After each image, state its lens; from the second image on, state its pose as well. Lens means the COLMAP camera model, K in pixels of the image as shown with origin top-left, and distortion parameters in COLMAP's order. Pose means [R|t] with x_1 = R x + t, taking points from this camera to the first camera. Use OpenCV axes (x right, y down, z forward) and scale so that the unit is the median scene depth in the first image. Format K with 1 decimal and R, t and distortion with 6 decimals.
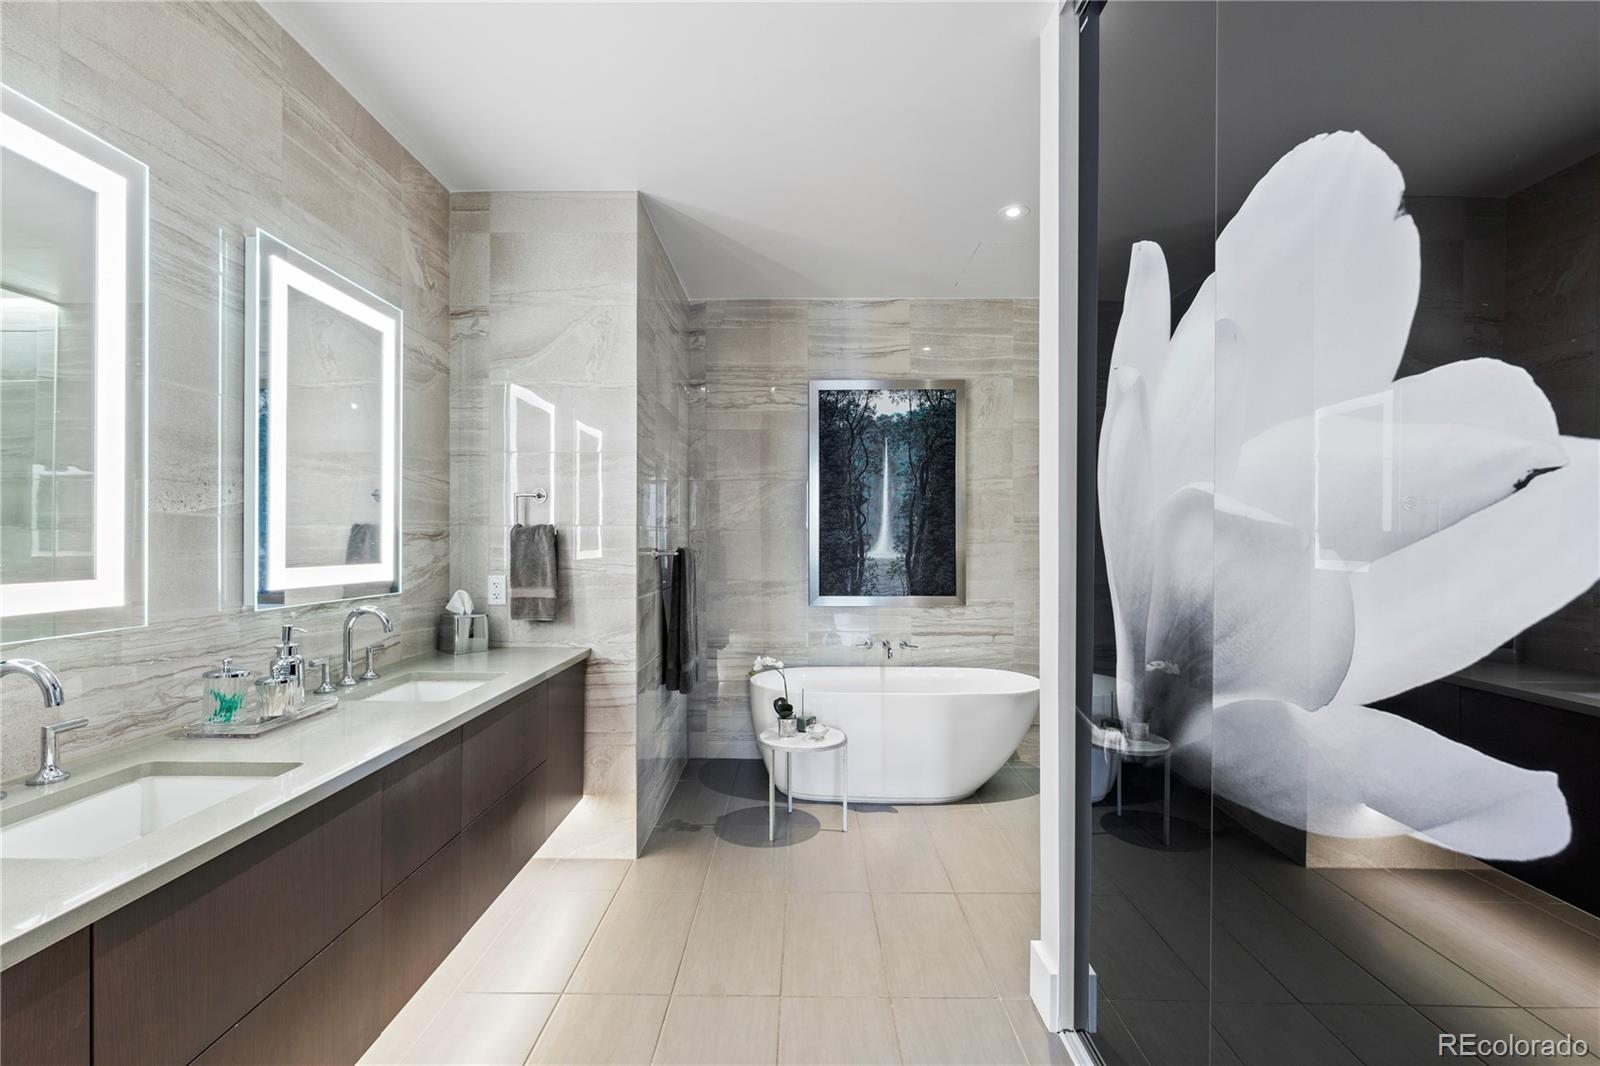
lens RADIAL K [[719.4, 0, 802.4], [0, 719.4, 546.9], [0, 0, 1]] dist [-0.000722, -0.000175]
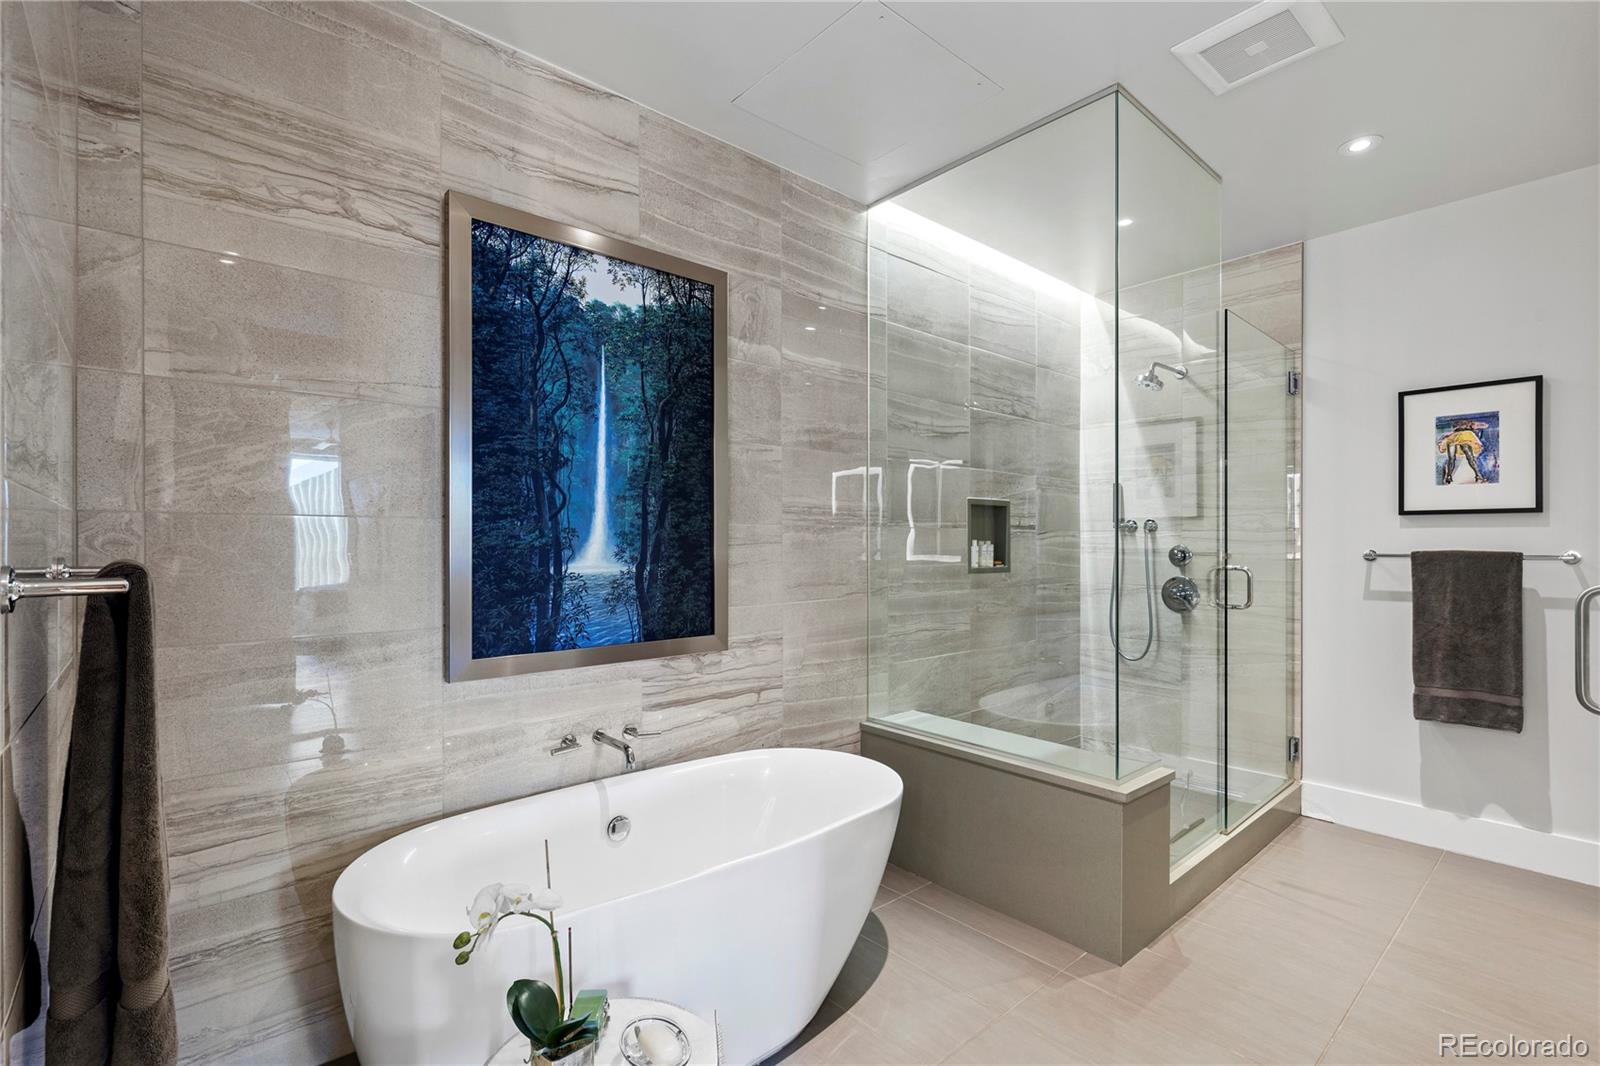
lens RADIAL K [[731.1, 0, 799.3], [0, 731.1, 546.4], [0, 0, 1]] dist [0.001593, -0.000310]
pose [[0.741971, -0.002600, 0.670427, -0.137135], [0.006267, 0.999976, -0.003057, -0.002088], [-0.670402, 0.006469, 0.741970, 0.503552]]
